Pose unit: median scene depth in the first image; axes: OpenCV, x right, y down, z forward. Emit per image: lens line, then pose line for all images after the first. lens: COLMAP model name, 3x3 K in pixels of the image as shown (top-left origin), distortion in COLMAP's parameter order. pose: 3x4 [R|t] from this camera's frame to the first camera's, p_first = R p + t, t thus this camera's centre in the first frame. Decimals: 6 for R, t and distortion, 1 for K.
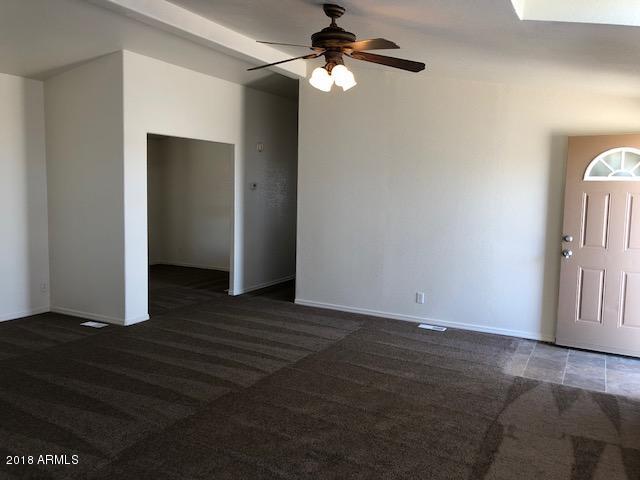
lens RADIAL K [[521.7, 0, 320.6], [0, 521.7, 236.5], [0, 0, 1]] dist [0.006083, -0.000735]
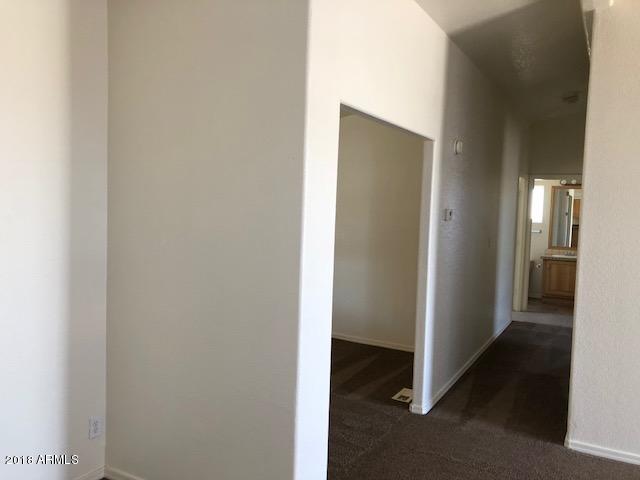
lens RADIAL K [[521.7, 0, 320.6], [0, 521.7, 236.5], [0, 0, 1]] dist [0.006083, -0.000735]
pose [[0.997332, 0.011737, -0.072050, -0.254696], [-0.014333, 0.999263, -0.035613, -0.055221], [0.071579, 0.036550, 0.996765, 0.466703]]
